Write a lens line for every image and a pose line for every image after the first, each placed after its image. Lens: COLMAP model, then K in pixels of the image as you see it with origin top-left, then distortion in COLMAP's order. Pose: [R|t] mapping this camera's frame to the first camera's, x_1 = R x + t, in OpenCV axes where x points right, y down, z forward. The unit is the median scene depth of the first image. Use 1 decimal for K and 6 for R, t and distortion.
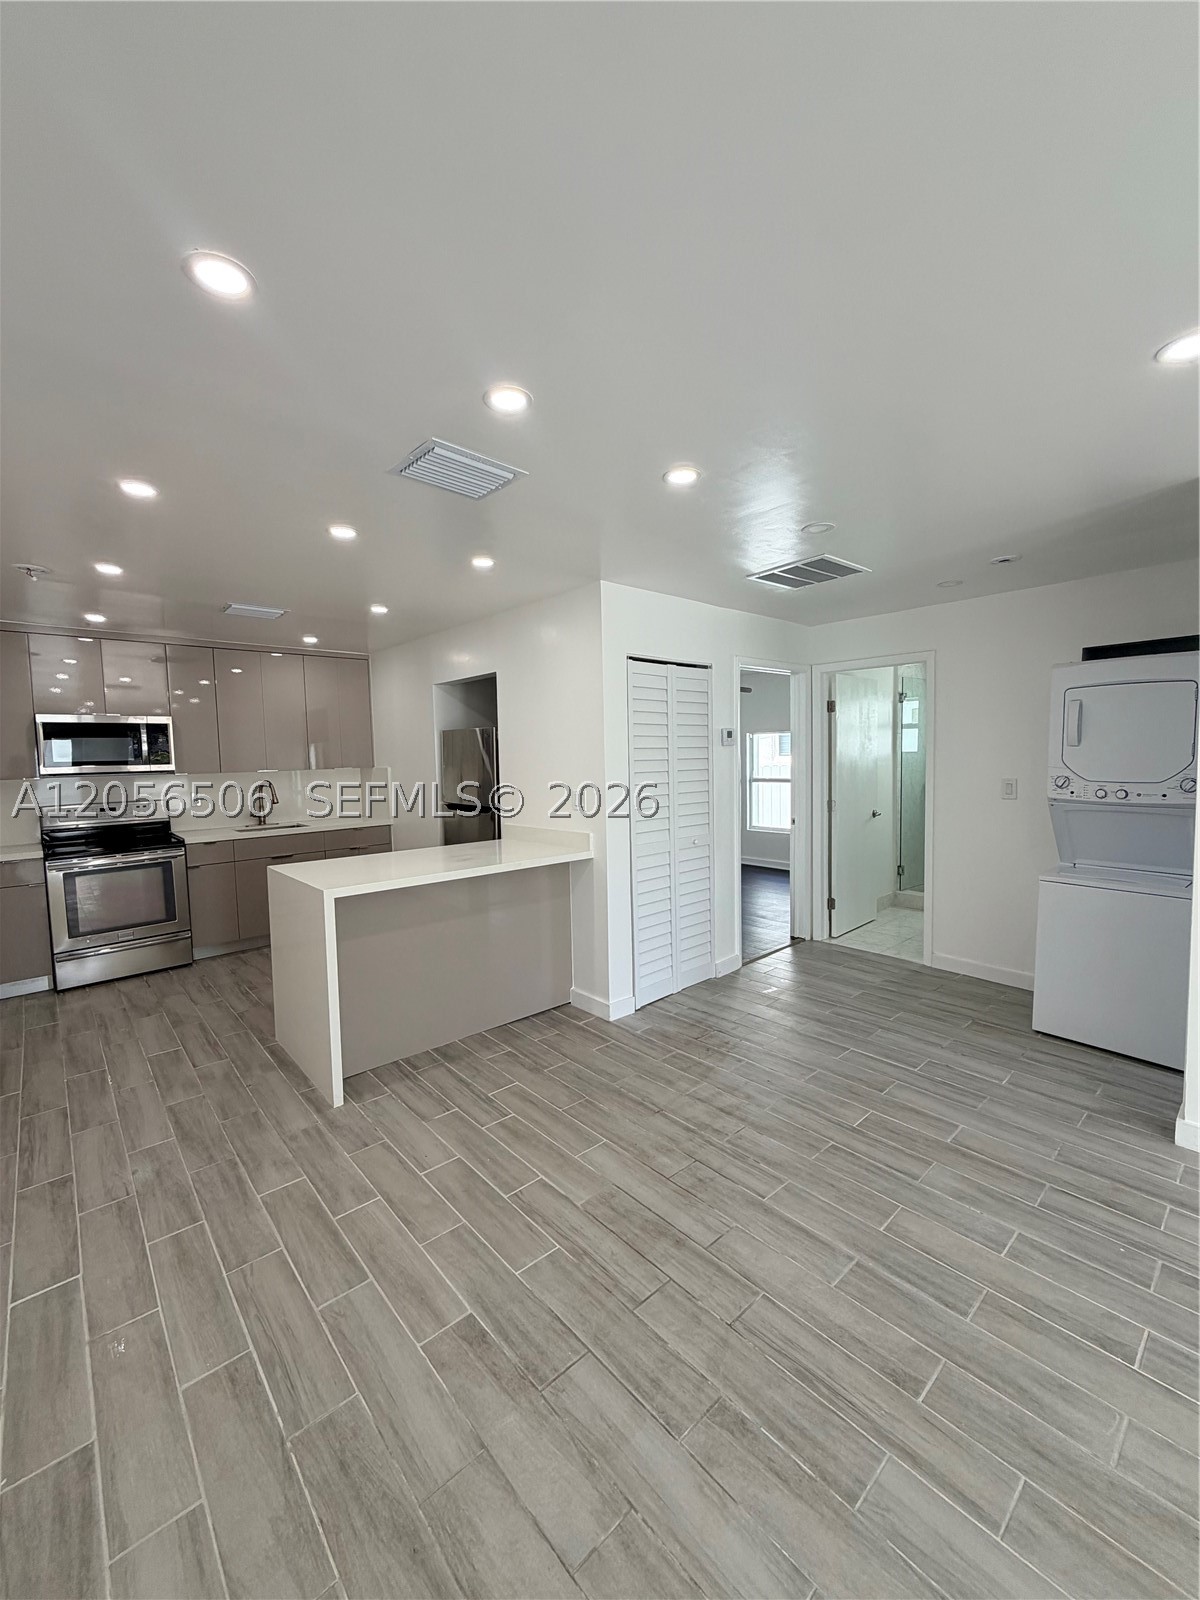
lens RADIAL K [[642.2, 0, 599.0], [0, 642.2, 794.6], [0, 0, 1]] dist [0.001003, 0.000461]
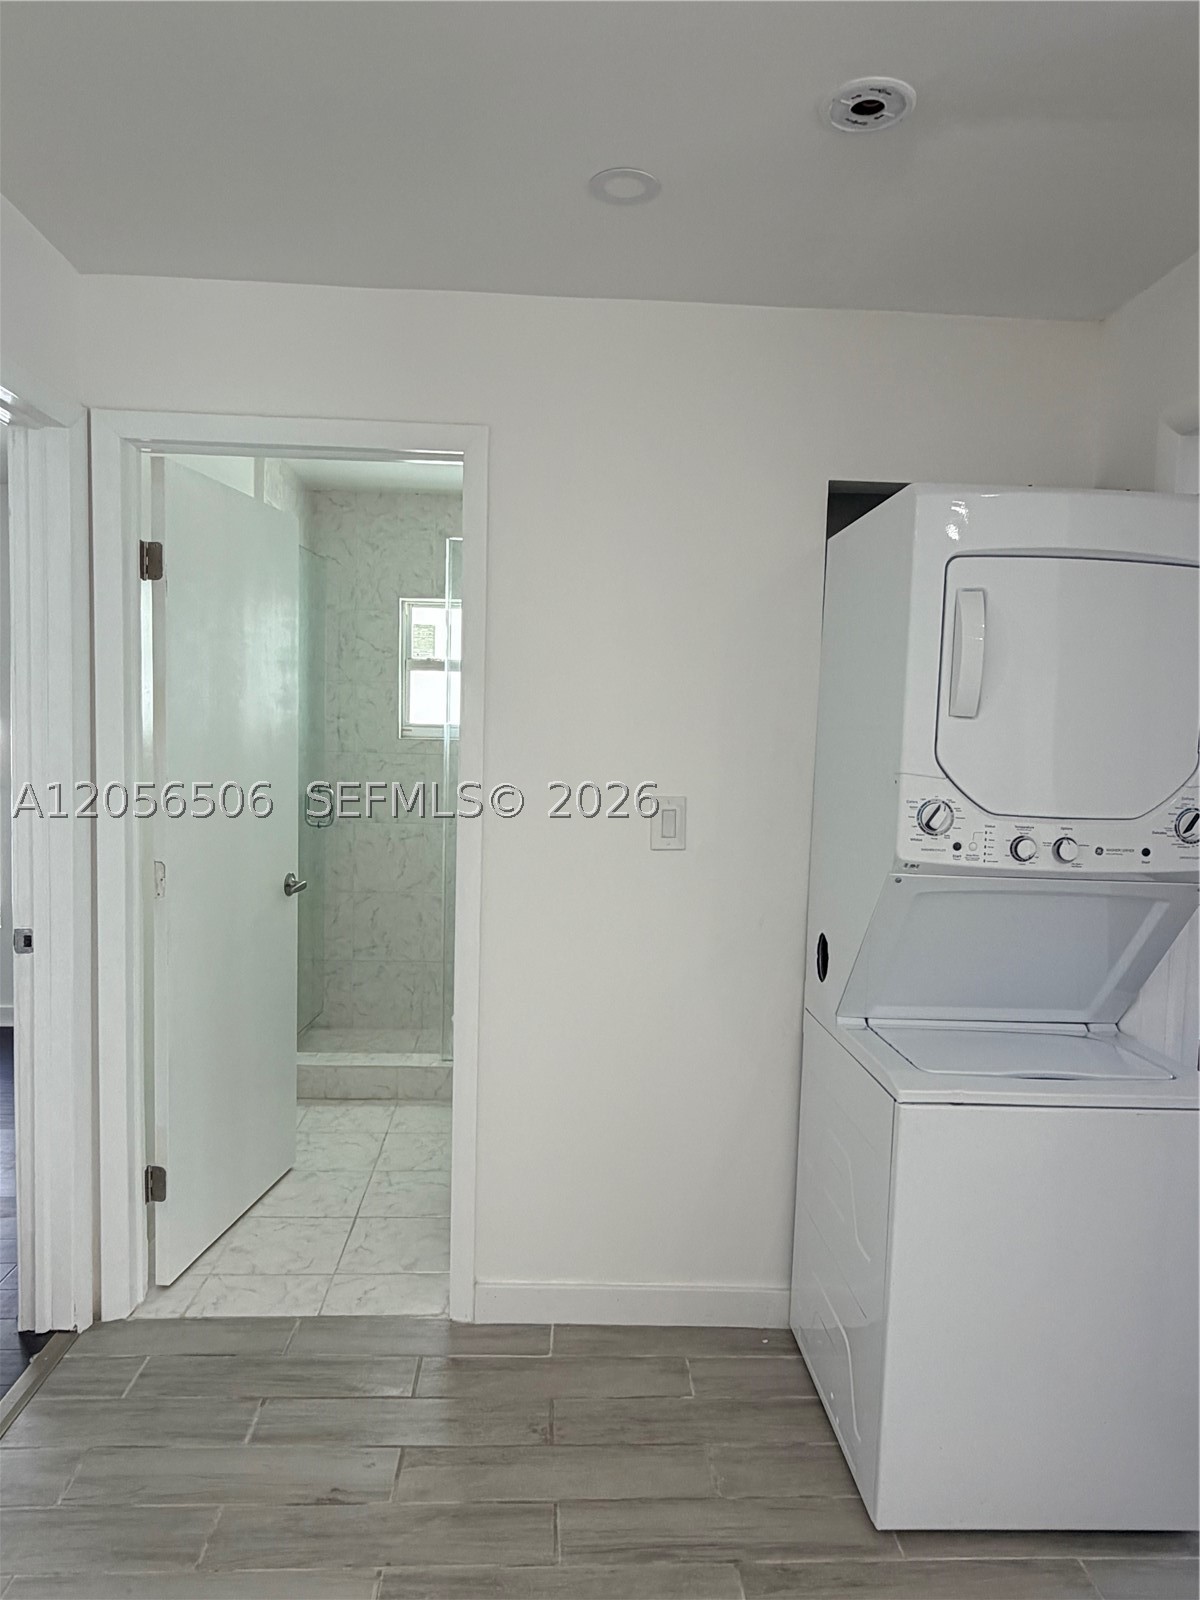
lens RADIAL K [[1059.5, 0, 600.0], [0, 1059.5, 800.0], [0, 0, 1]] dist [0.007193, 0.000830]
pose [[0.625993, -0.016414, 0.779656, 0.121793], [0.012525, 0.999861, 0.010993, -0.032688], [-0.779728, 0.002884, 0.626111, 0.662304]]
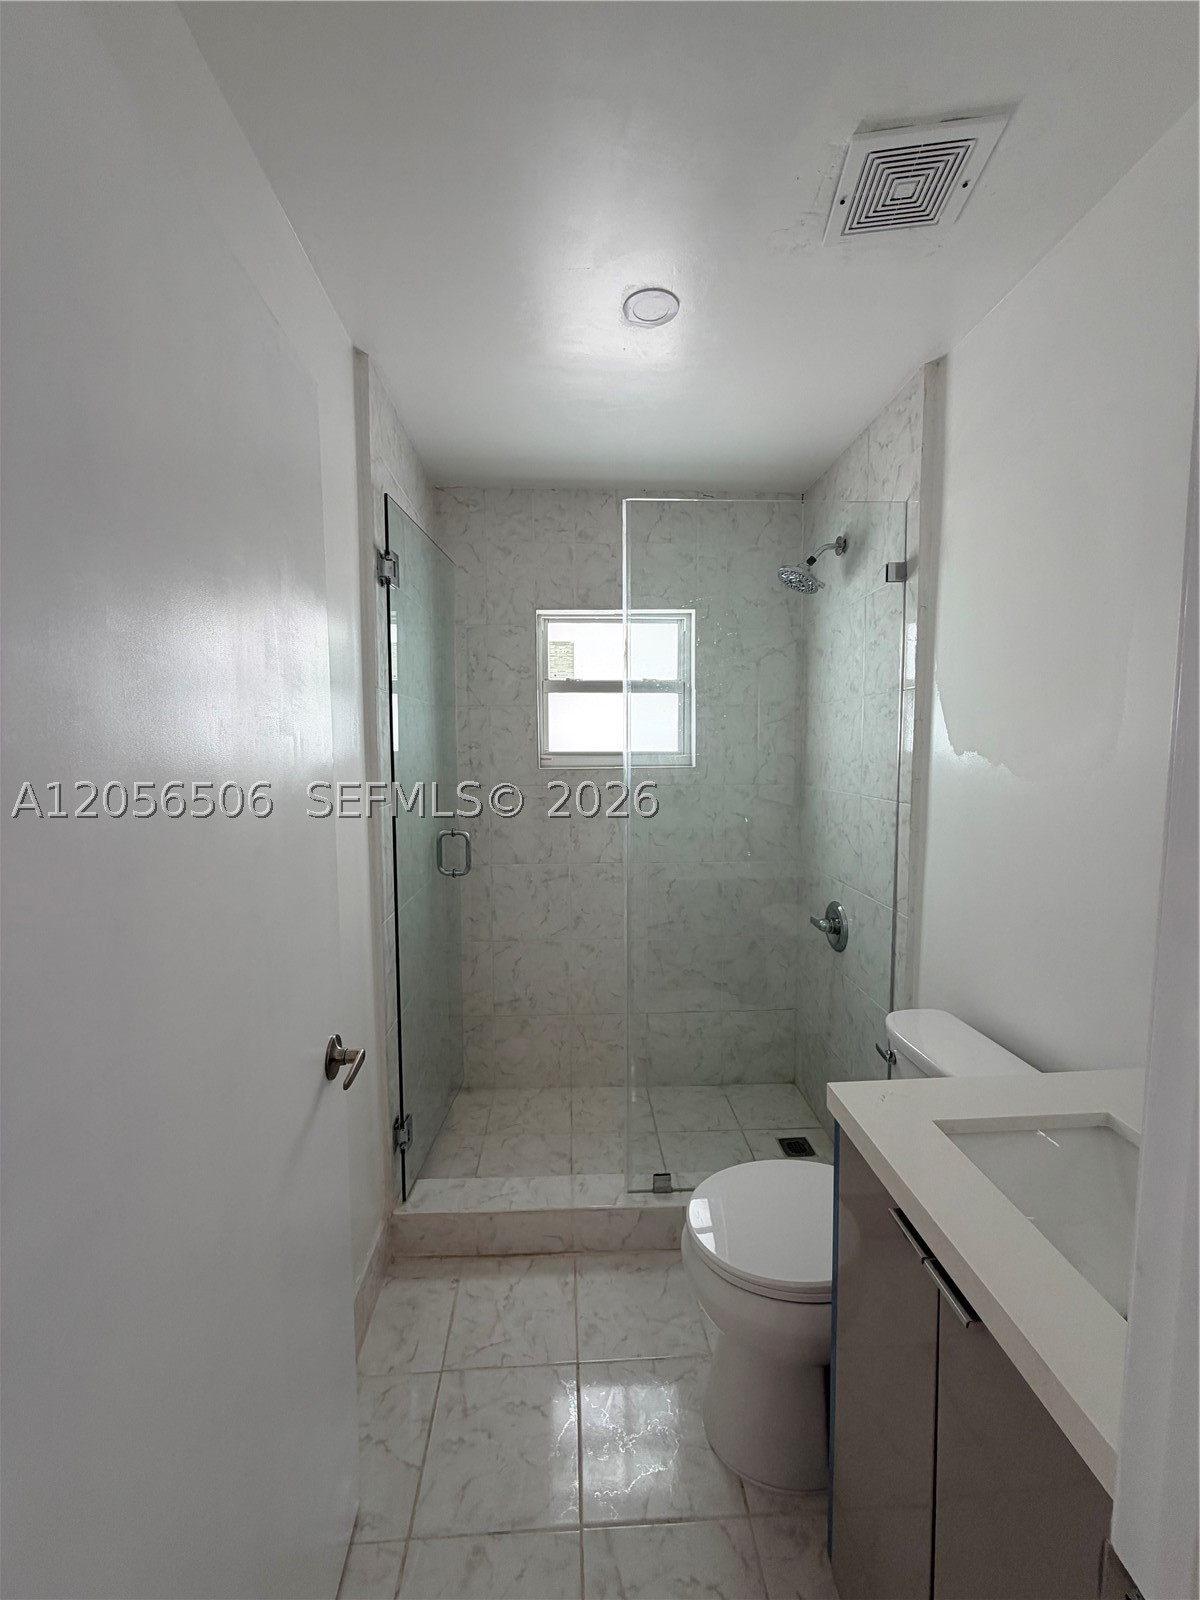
lens RADIAL K [[642.2, 0, 599.0], [0, 642.2, 794.6], [0, 0, 1]] dist [0.001003, 0.000461]
pose [[0.632562, -0.044079, 0.773255, 0.433879], [0.039477, 0.998916, 0.024648, -0.077330], [-0.773503, 0.014934, 0.633616, 1.107595]]
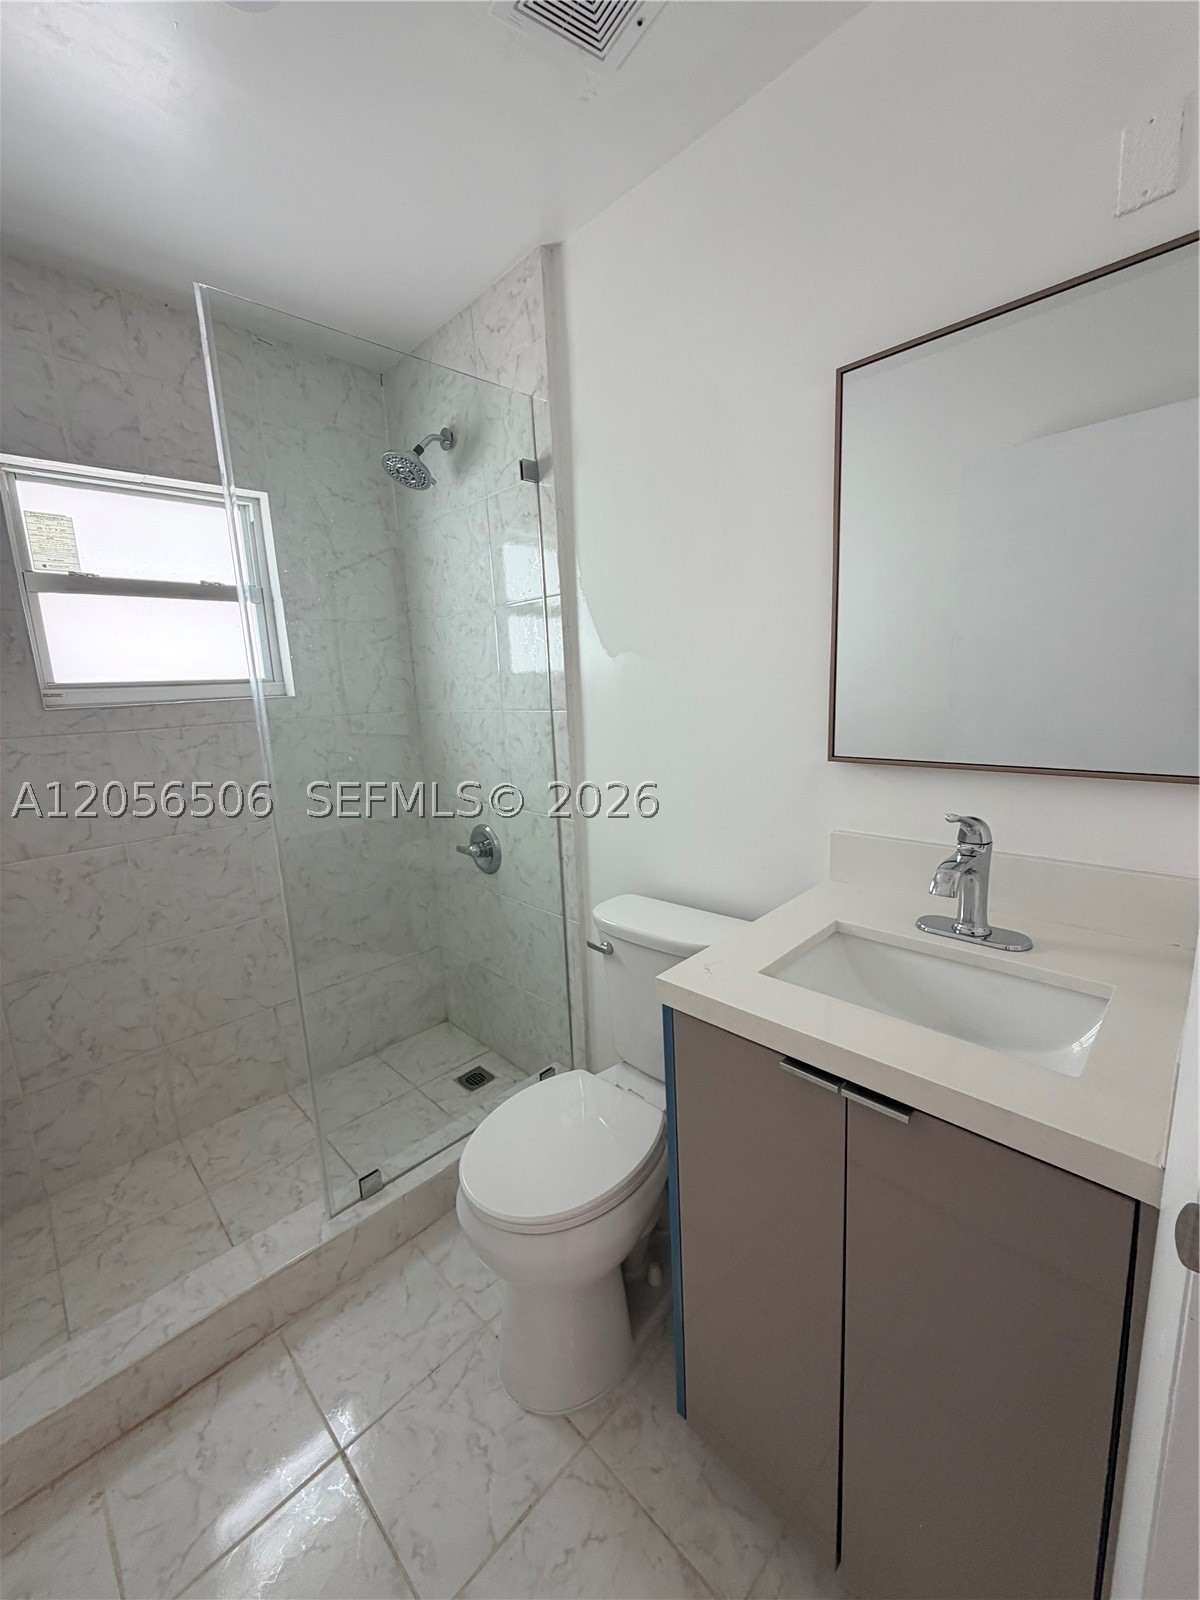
lens RADIAL K [[642.2, 0, 599.0], [0, 642.2, 794.6], [0, 0, 1]] dist [0.001003, 0.000461]
pose [[-0.045309, -0.153341, 0.987134, 0.453599], [0.109264, 0.981460, 0.157475, -0.062516], [-0.992980, 0.114993, -0.027715, 1.213872]]
